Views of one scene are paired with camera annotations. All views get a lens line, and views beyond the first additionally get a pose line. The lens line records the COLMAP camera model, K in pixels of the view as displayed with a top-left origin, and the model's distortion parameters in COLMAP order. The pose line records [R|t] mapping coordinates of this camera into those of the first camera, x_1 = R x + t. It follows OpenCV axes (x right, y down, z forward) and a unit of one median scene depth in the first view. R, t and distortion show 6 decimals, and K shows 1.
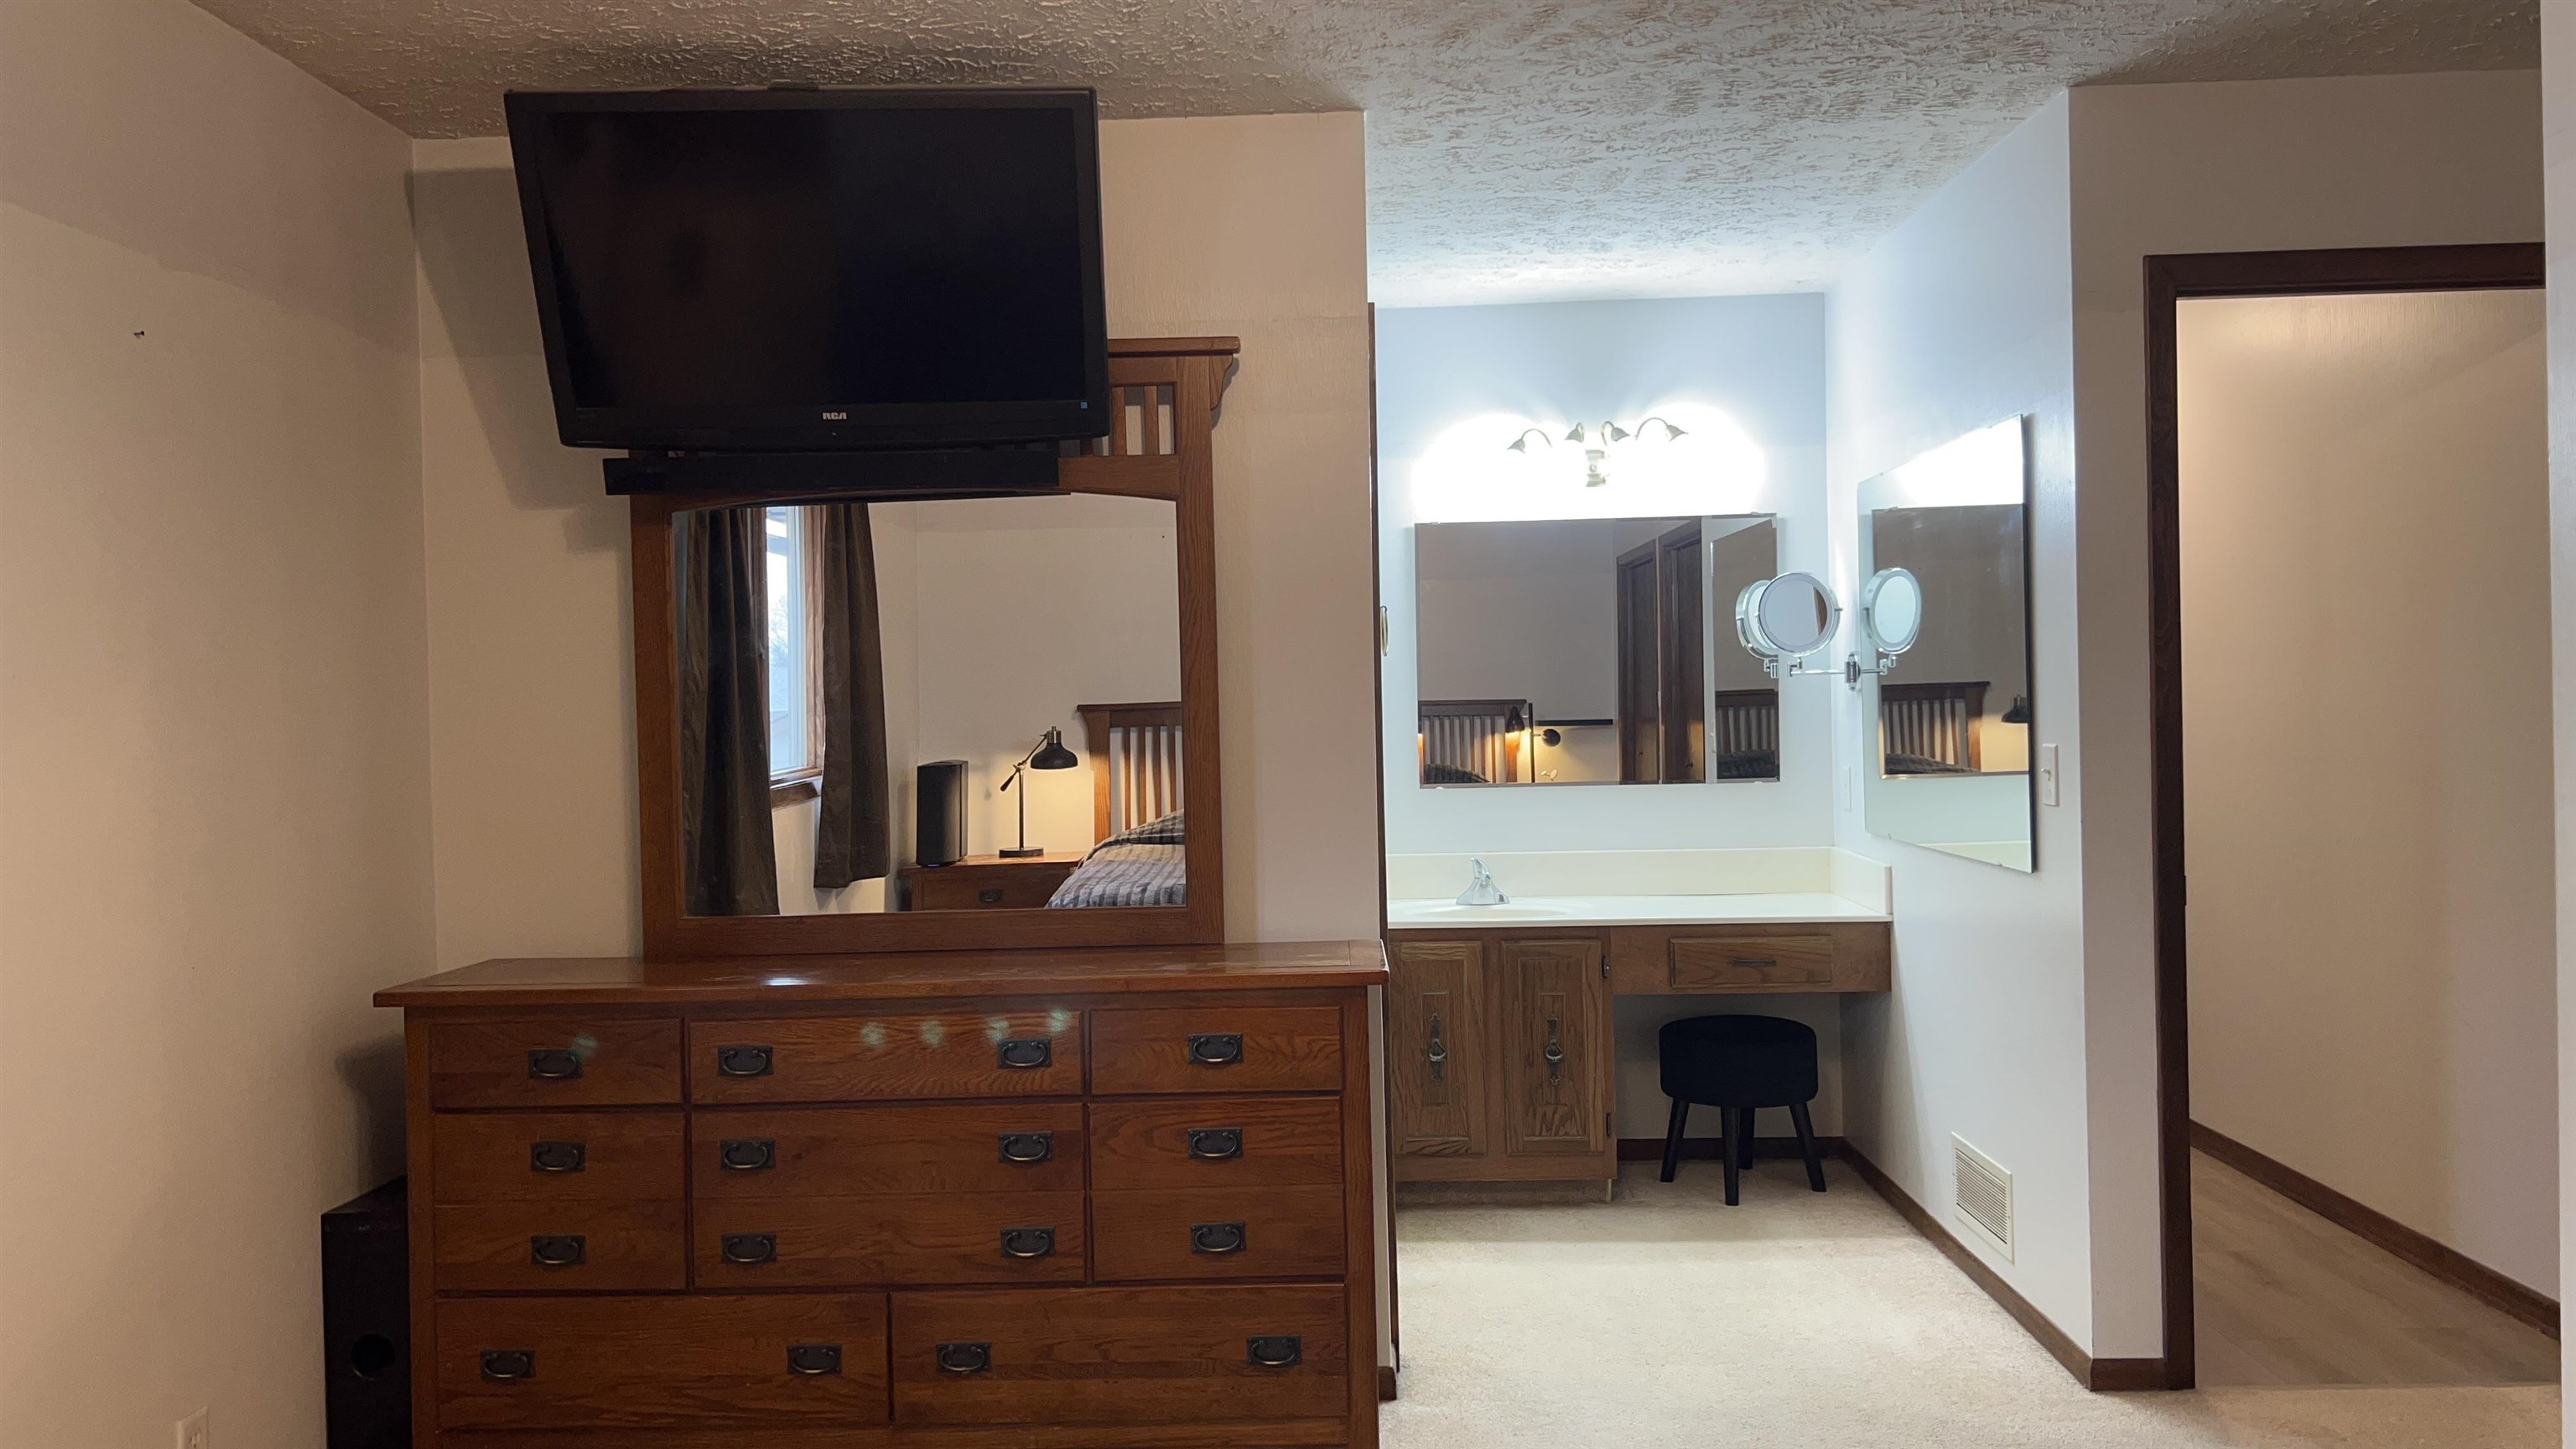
lens RADIAL K [[1925.4, 0, 1283.2], [0, 1925.4, 720.0], [0, 0, 1]] dist [0.031501, -0.013105]
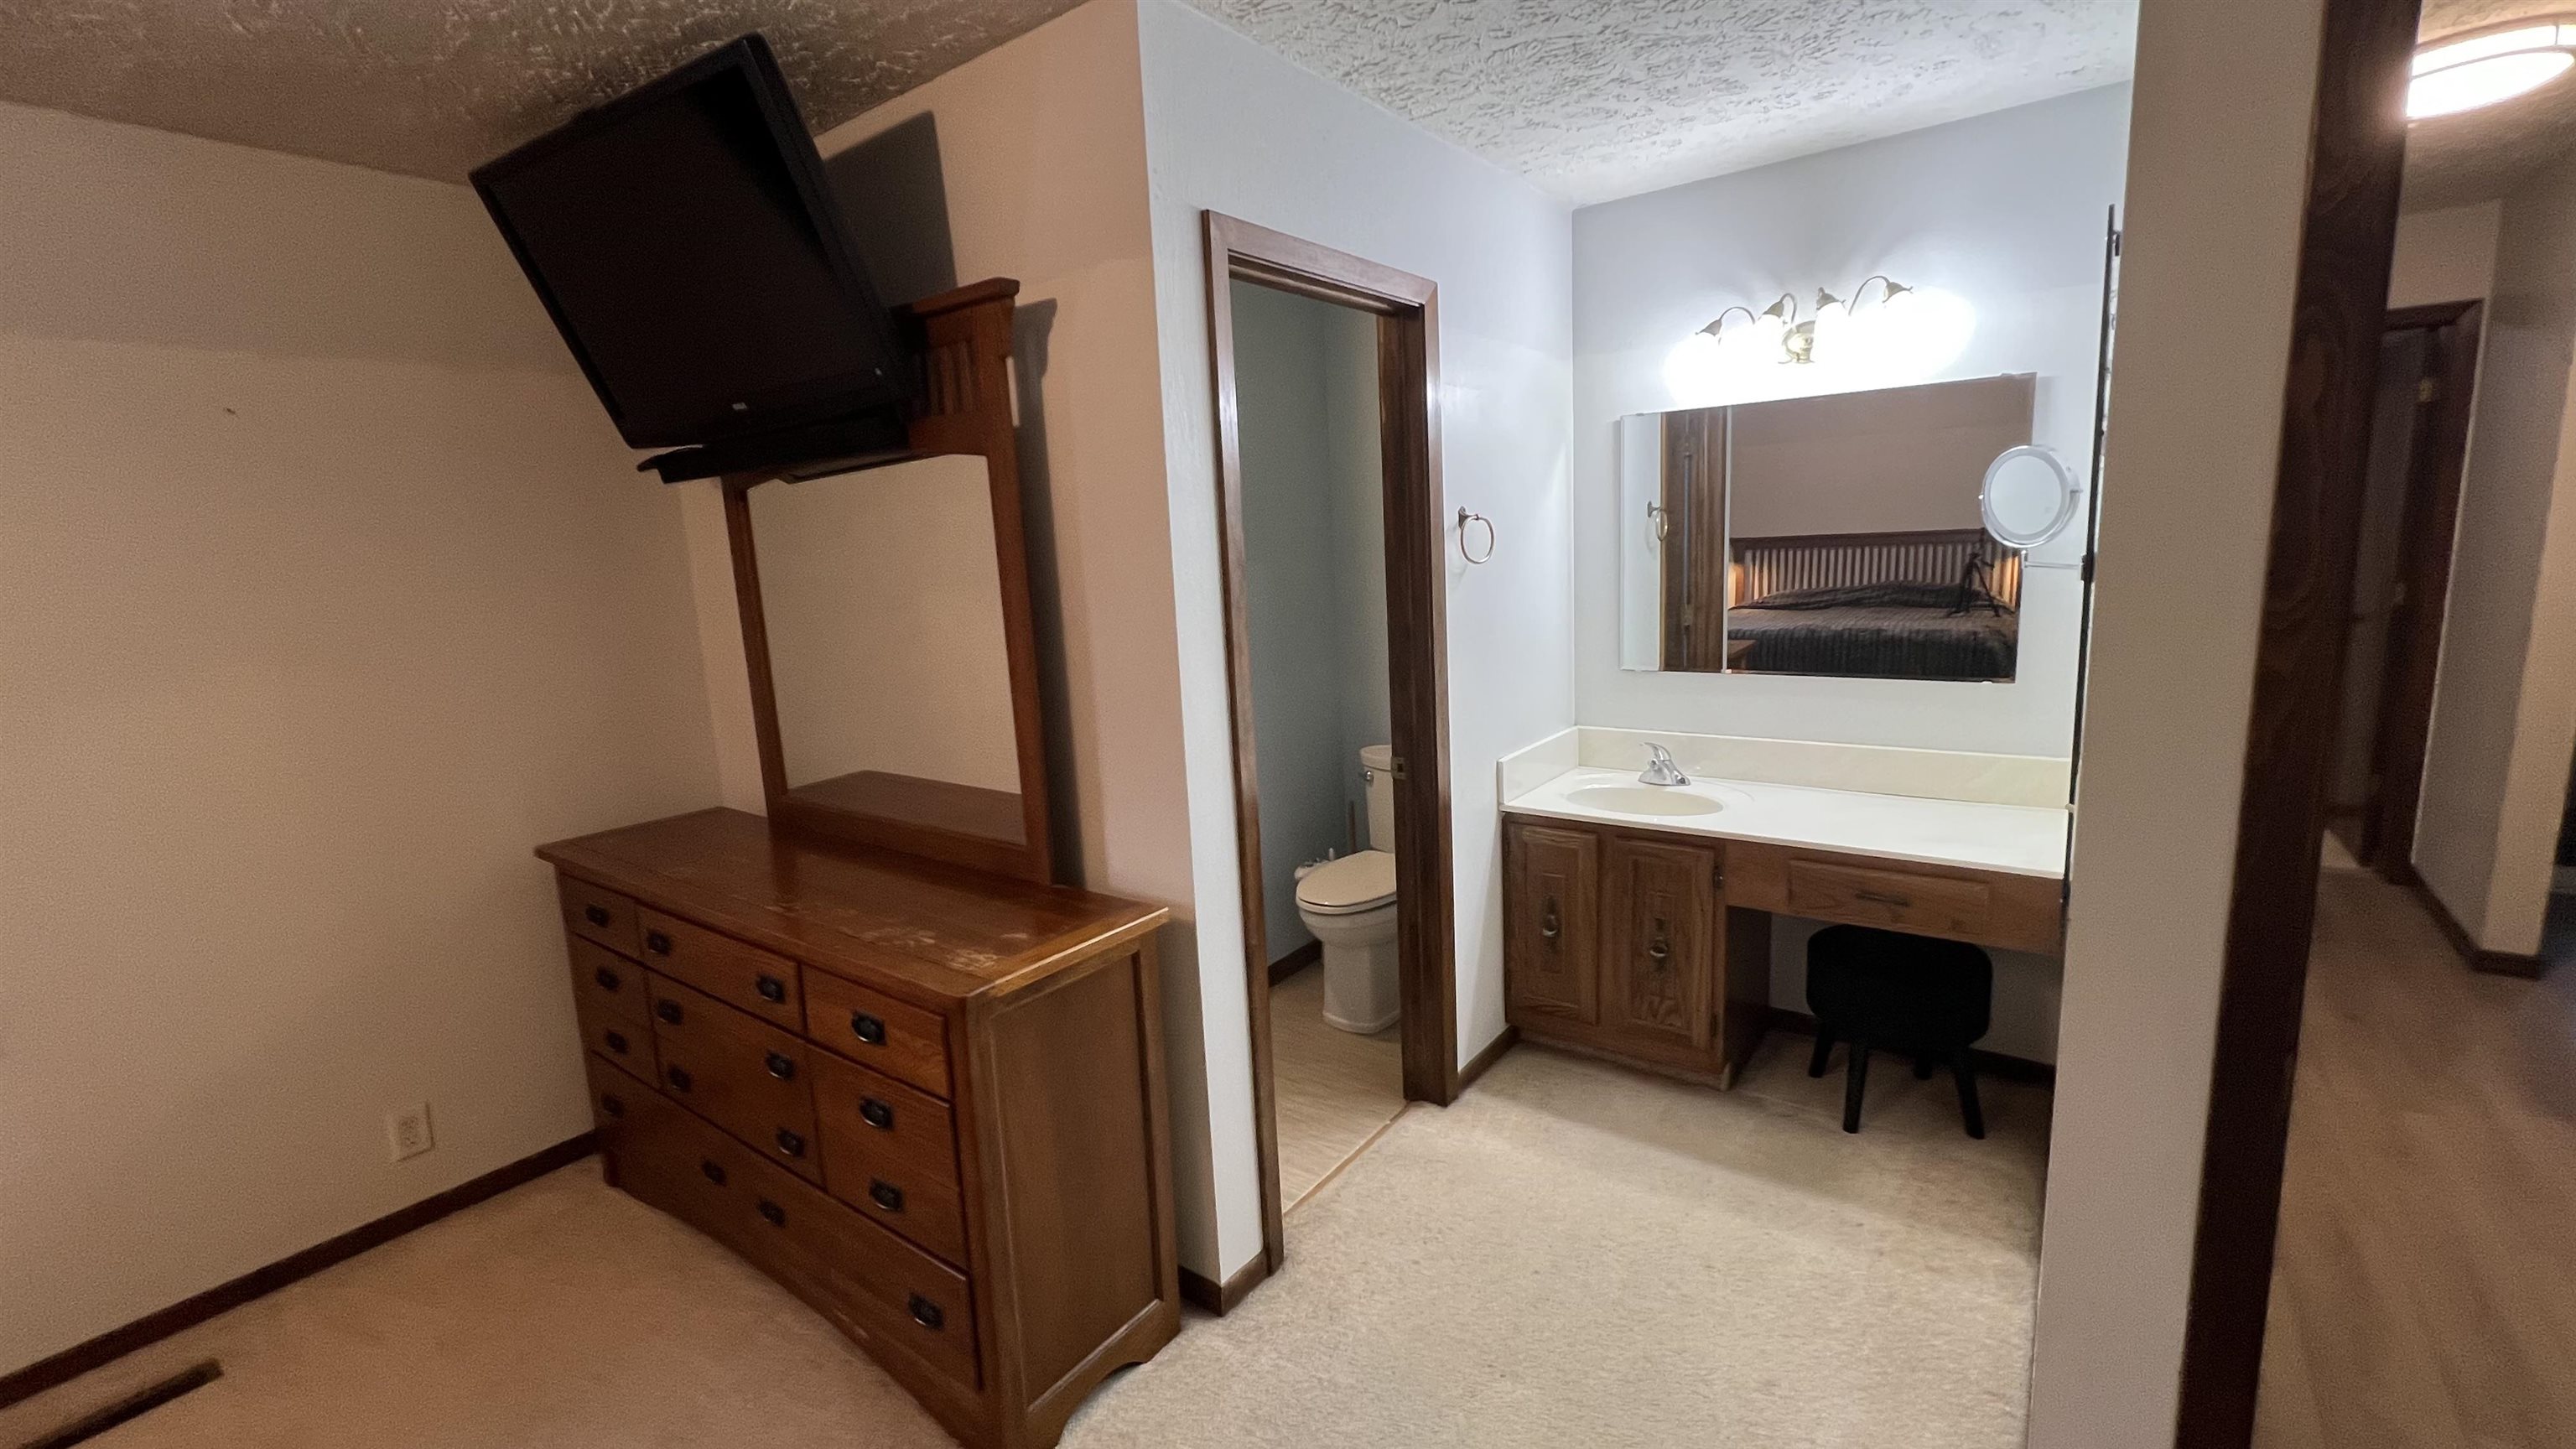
lens RADIAL K [[1073.3, 0, 1291.8], [0, 1073.3, 727.6], [0, 0, 1]] dist [0.002061, 0.000385]
pose [[0.819323, 0.082603, -0.567351, 0.294005], [0.027002, 0.982909, 0.182099, -0.053185], [0.572696, -0.164518, 0.803090, 0.446363]]
